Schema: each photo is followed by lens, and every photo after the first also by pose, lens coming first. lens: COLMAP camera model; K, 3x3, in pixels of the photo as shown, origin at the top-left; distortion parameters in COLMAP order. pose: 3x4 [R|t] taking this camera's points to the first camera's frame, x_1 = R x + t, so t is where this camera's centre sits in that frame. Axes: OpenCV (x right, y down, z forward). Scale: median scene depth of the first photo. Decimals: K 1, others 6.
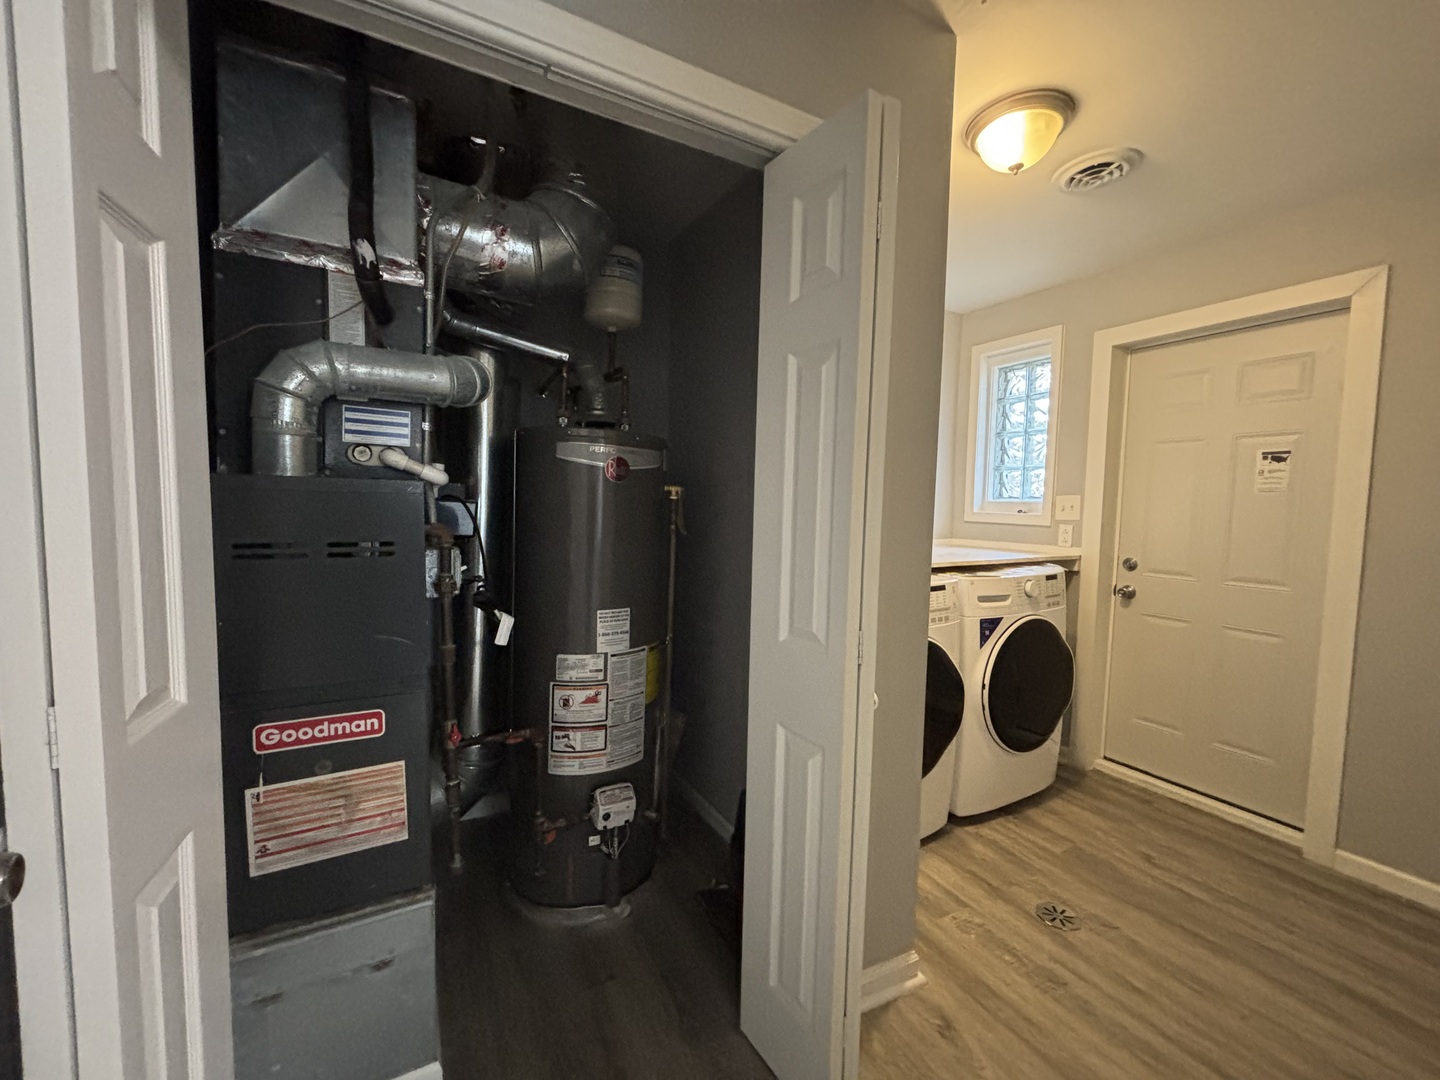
lens RADIAL K [[577.8, 0, 718.6], [0, 577.8, 542.2], [0, 0, 1]] dist [-0.014615, 0.006364]
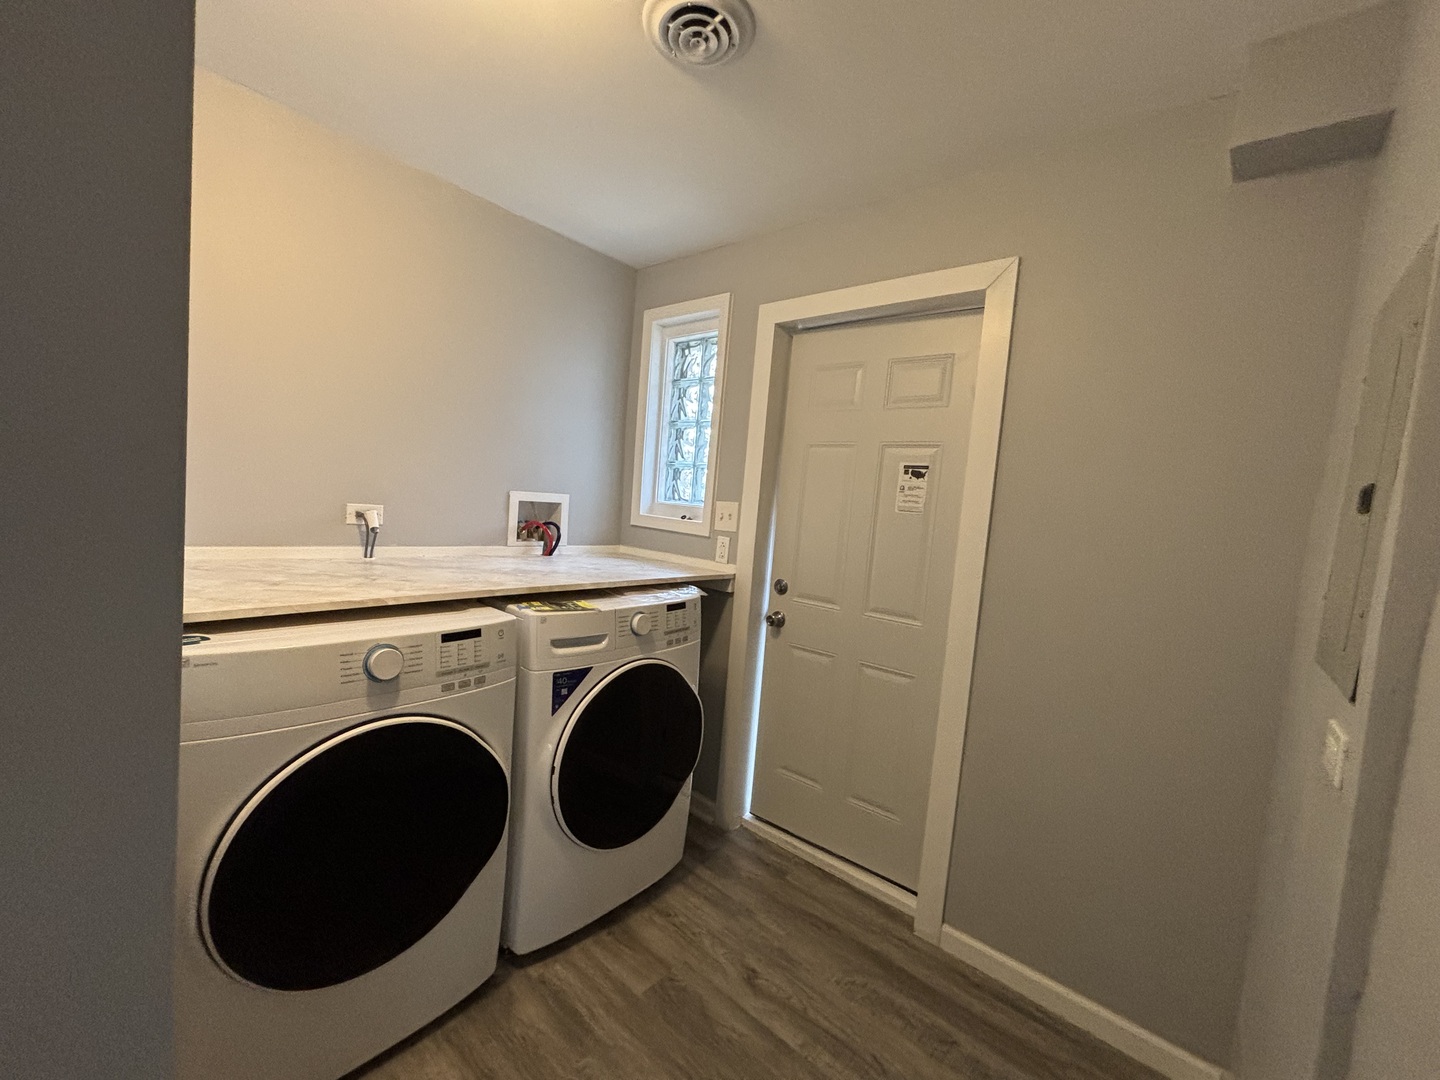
lens RADIAL K [[582.2, 0, 716.4], [0, 582.2, 540.7], [0, 0, 1]] dist [0.000170, 0.000162]
pose [[0.936464, 0.034473, 0.349066, 0.345146], [-0.040249, 0.999146, 0.009305, -0.036324], [-0.348447, -0.022763, 0.937052, 0.245721]]
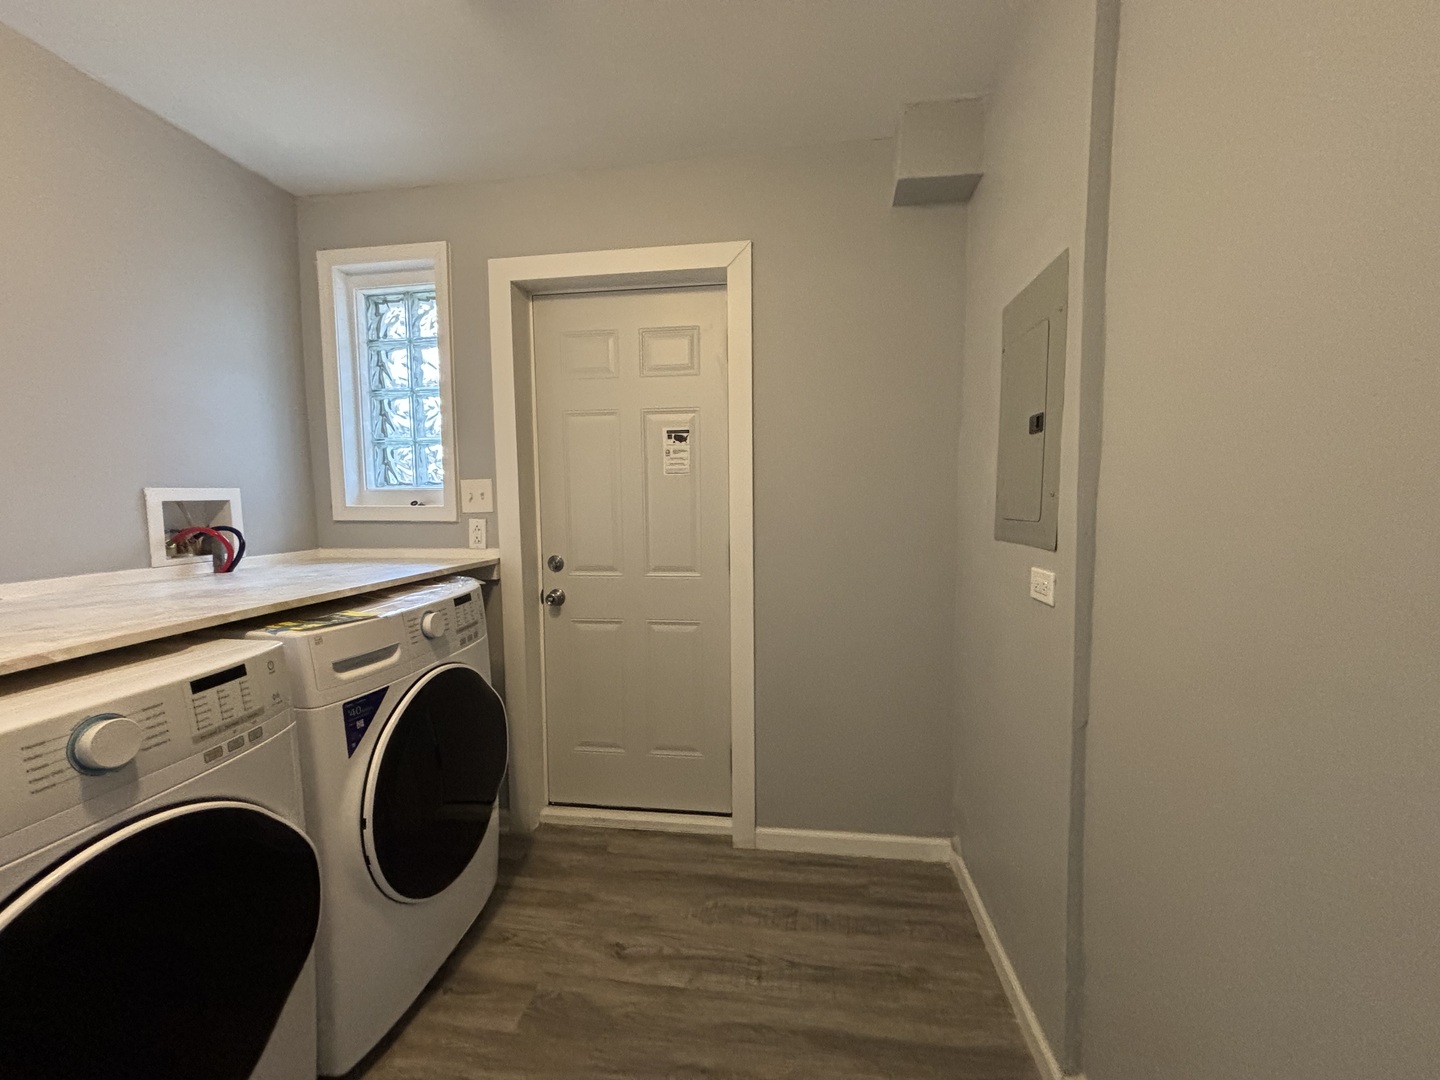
lens RADIAL K [[582.2, 0, 716.4], [0, 582.2, 540.7], [0, 0, 1]] dist [0.000170, 0.000162]
pose [[0.600109, -0.084101, 0.795485, 0.216650], [0.078243, 0.995860, 0.046259, -0.015089], [-0.796082, 0.034481, 0.604206, 0.344255]]
